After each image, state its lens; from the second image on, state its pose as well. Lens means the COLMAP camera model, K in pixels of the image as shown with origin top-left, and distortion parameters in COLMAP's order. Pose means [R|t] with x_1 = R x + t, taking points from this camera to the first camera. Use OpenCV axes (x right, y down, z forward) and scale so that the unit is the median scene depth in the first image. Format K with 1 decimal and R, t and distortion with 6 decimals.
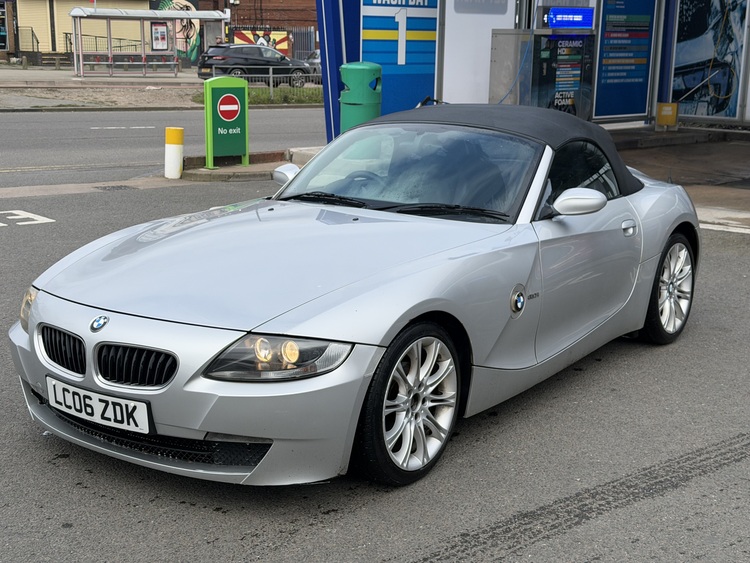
lens RADIAL K [[1070.4, 0, 375.0], [0, 1070.4, 281.5], [0, 0, 1]] dist [0.237622, -0.569415]
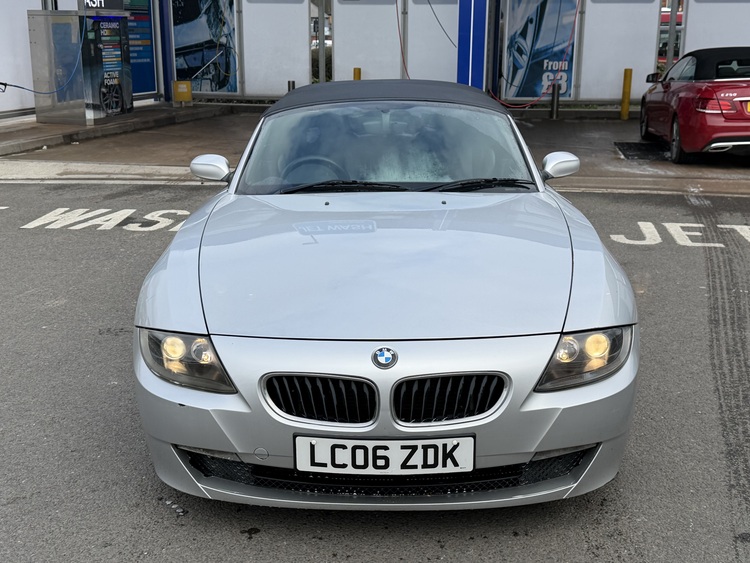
lens RADIAL K [[960.4, 0, 375.0], [0, 960.4, 281.5], [0, 0, 1]] dist [0.087628, -0.100394]
pose [[0.815027, -0.154847, 0.558348, -0.167190], [0.132276, 0.987907, 0.080893, -0.019925], [-0.564122, 0.007926, 0.825653, 0.100893]]
